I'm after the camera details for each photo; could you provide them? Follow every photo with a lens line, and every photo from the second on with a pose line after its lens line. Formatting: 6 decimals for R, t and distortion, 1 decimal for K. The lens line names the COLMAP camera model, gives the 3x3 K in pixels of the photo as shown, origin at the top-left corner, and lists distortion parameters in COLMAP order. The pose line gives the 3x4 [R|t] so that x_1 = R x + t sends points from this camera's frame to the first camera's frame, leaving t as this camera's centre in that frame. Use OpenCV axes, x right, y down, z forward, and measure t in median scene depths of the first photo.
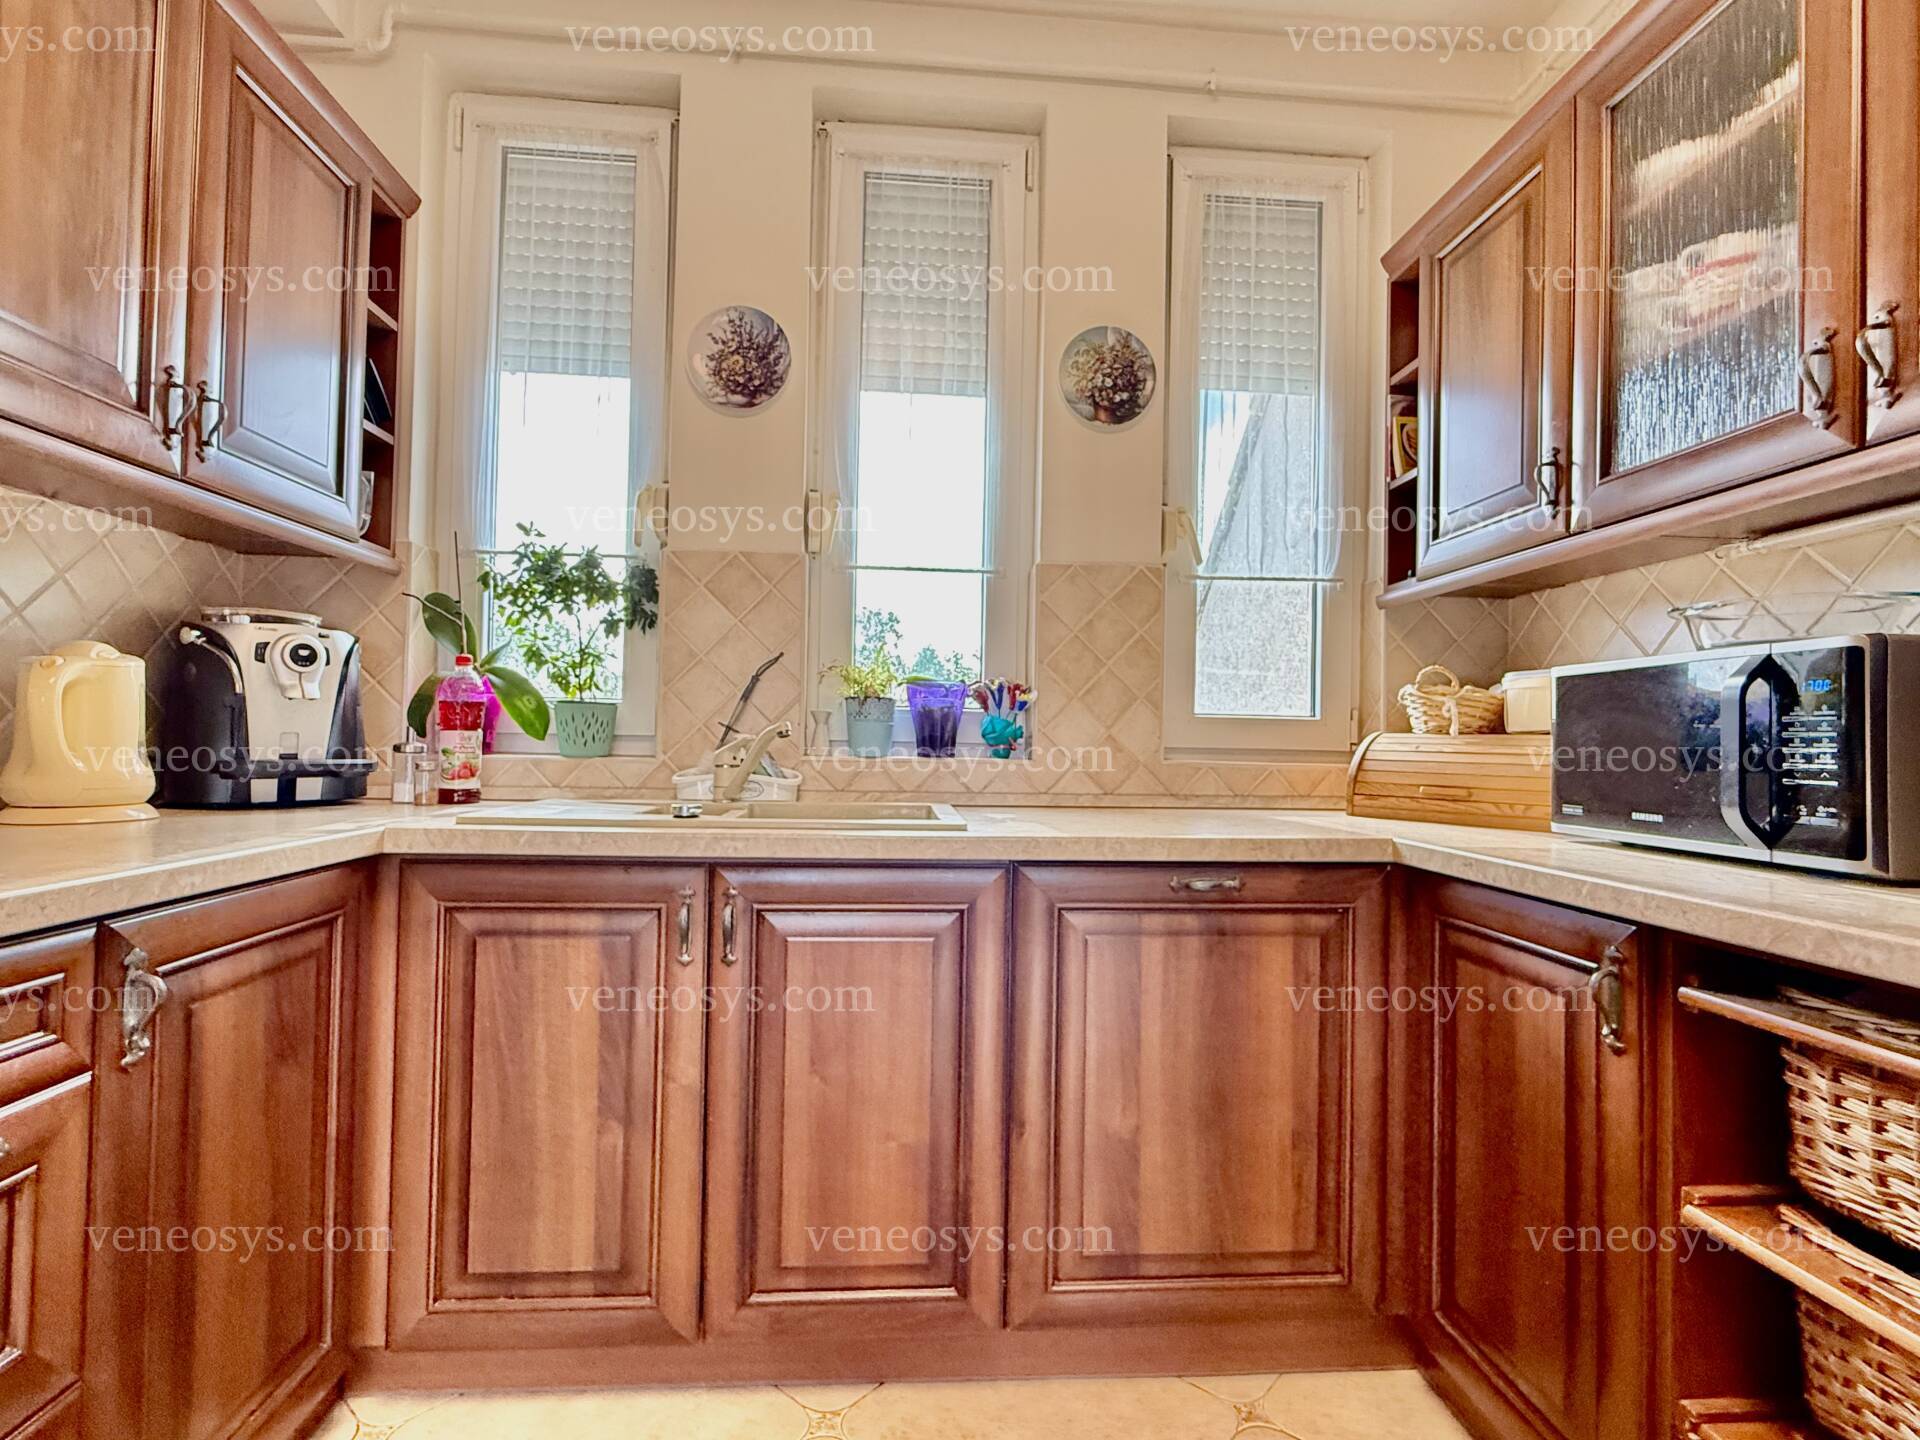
lens RADIAL K [[928.0, 0, 947.4], [0, 928.0, 722.0], [0, 0, 1]] dist [-0.003128, 0.004299]
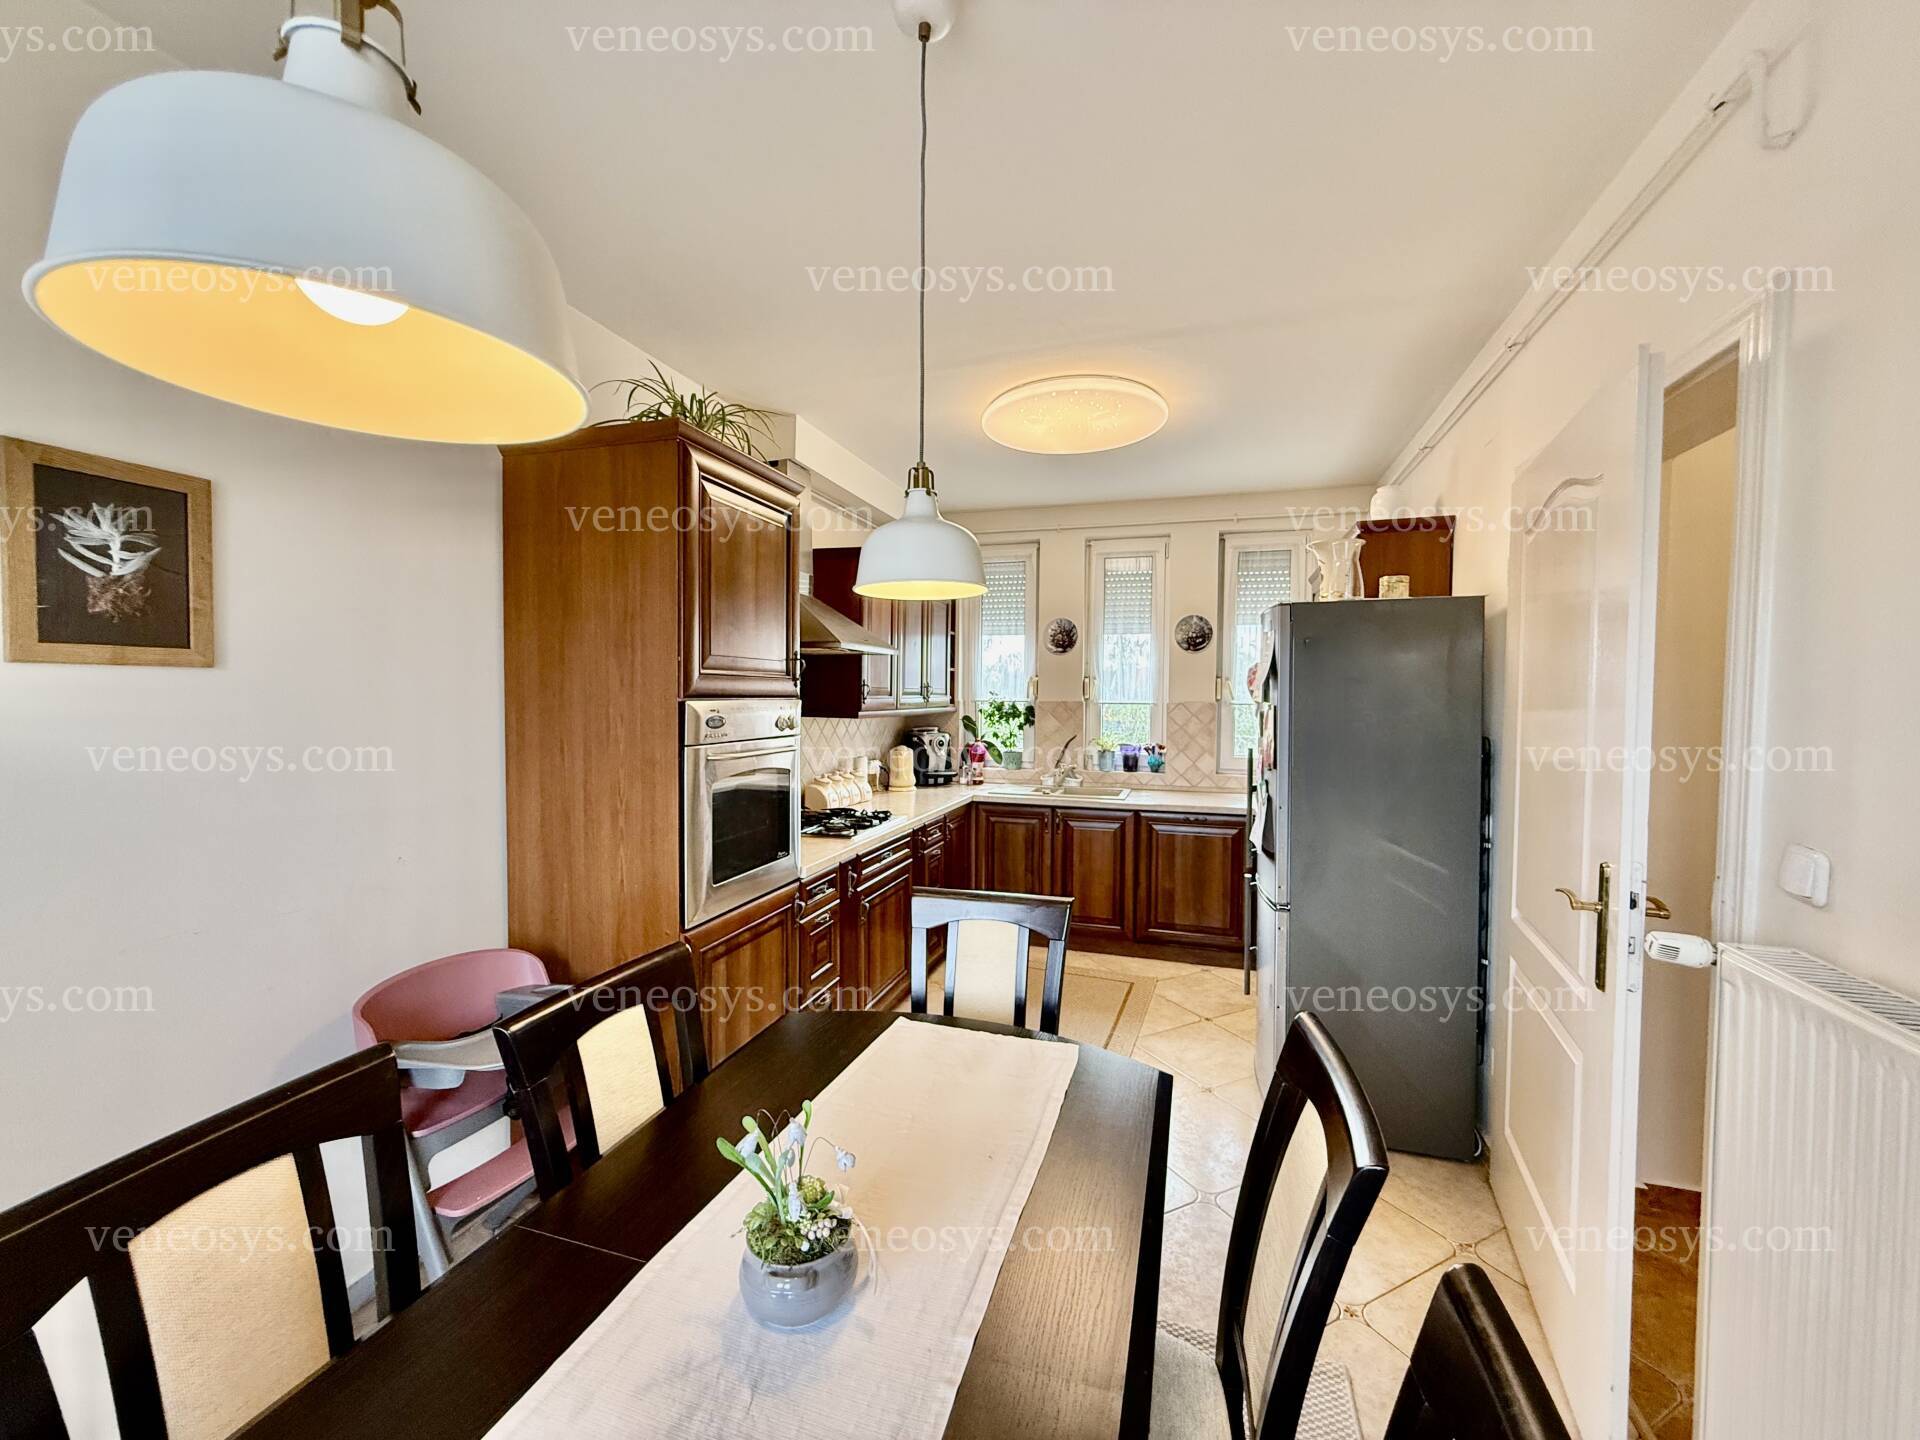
lens RADIAL K [[767.8, 0, 958.6], [0, 767.8, 714.9], [0, 0, 1]] dist [0.002197, 0.000951]
pose [[0.931990, -0.001926, -0.362479, 0.433577], [0.016237, 0.999204, 0.036440, -0.284957], [0.362120, -0.039847, 0.931279, -1.697603]]
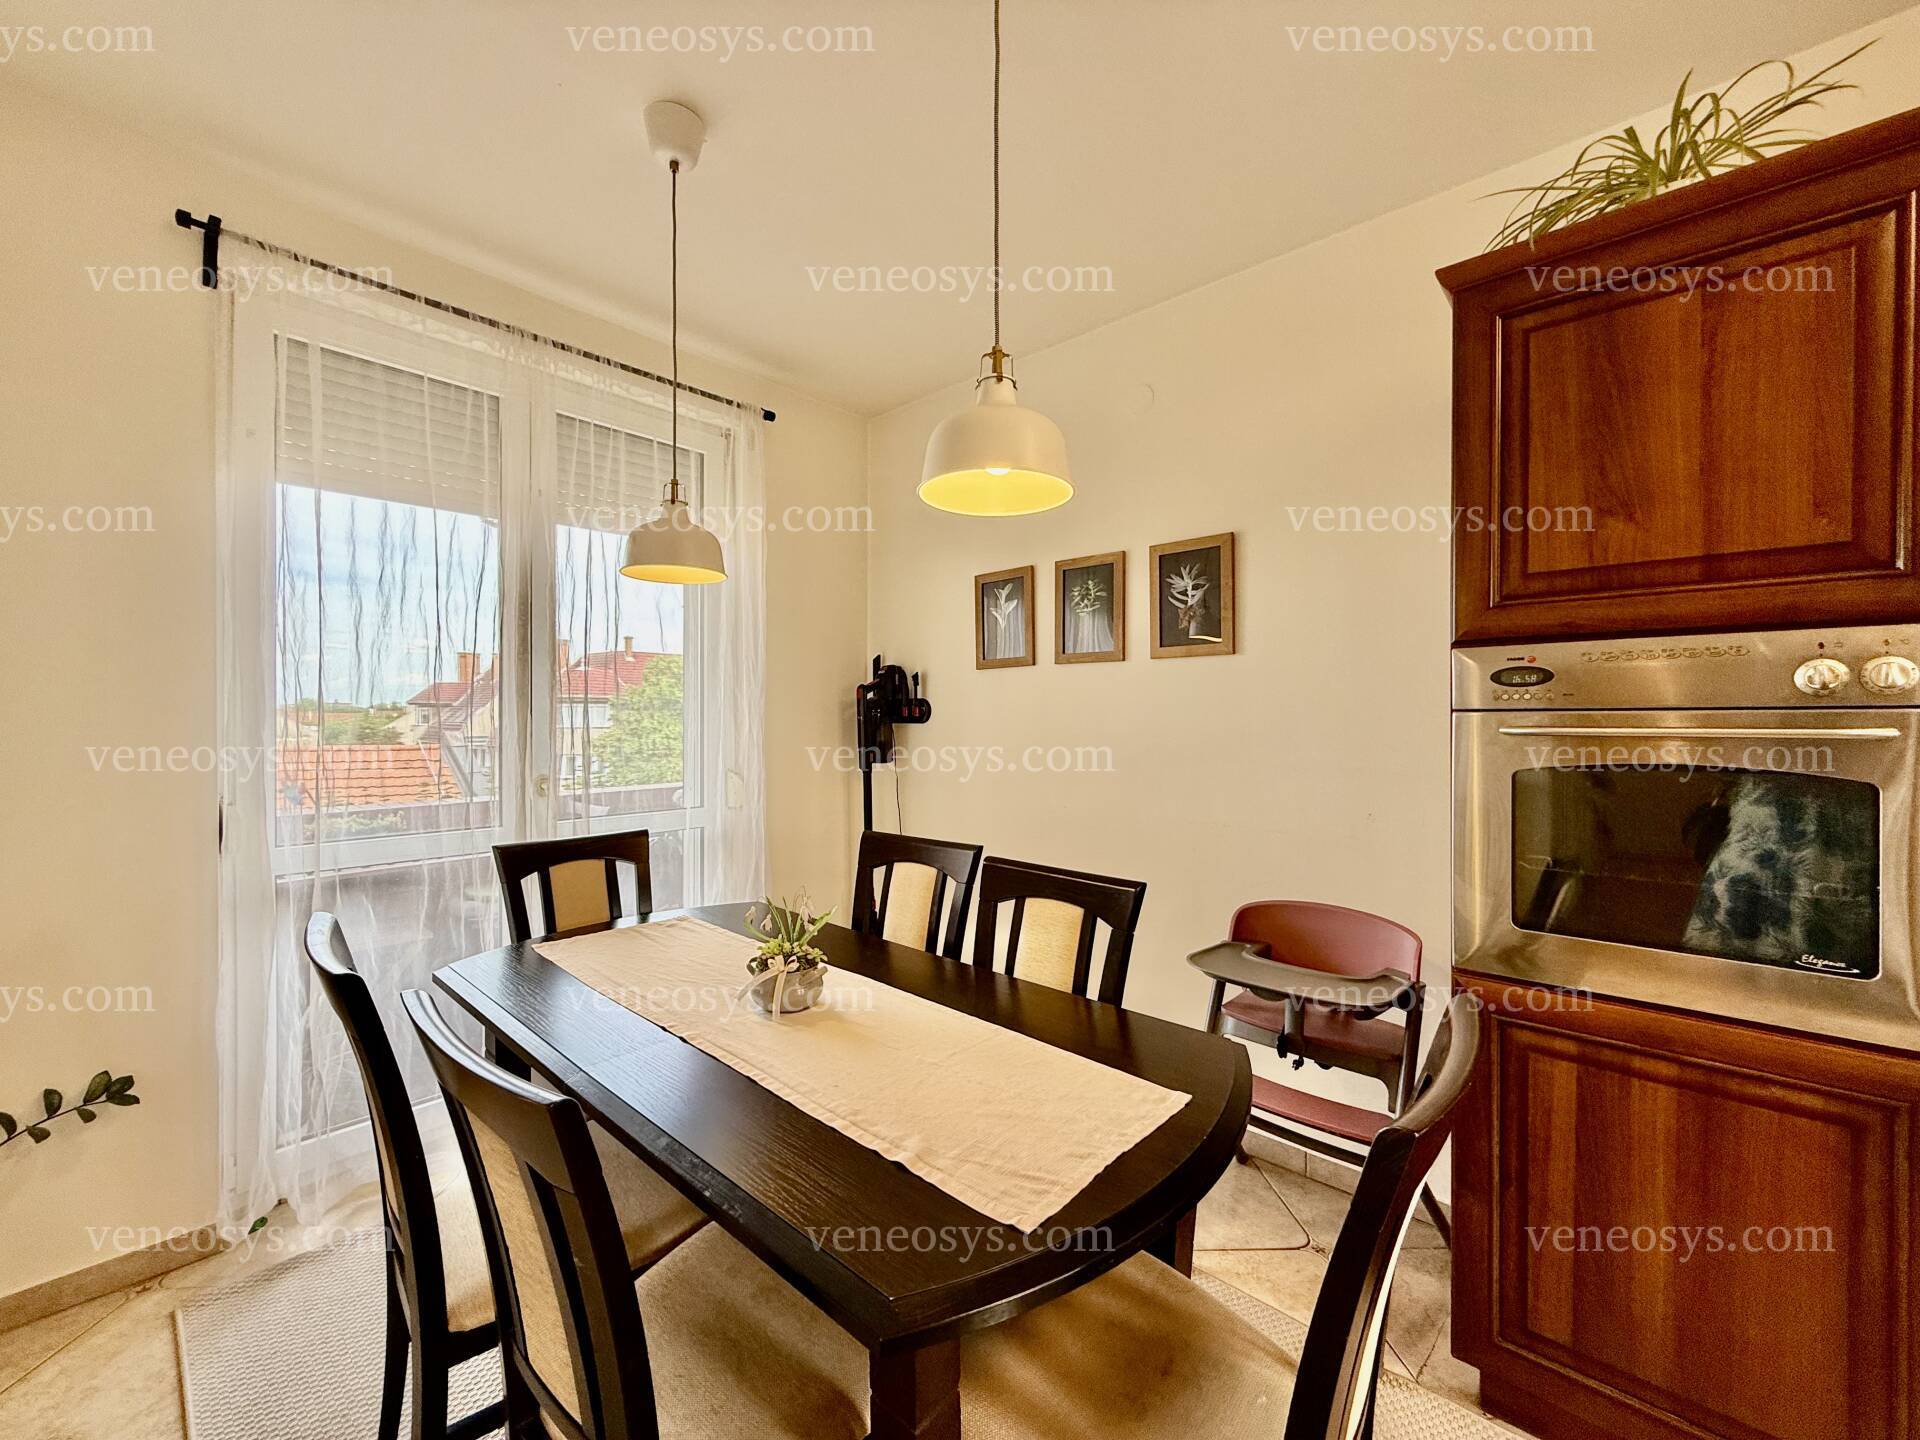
lens RADIAL K [[767.8, 0, 961.7], [0, 767.8, 718.0], [0, 0, 1]] dist [0.002197, 0.000951]
pose [[-0.716704, -0.017123, -0.697168, 0.600497], [0.000585, 0.999683, -0.025154, -0.170356], [0.697378, -0.018436, -0.716467, -0.505605]]
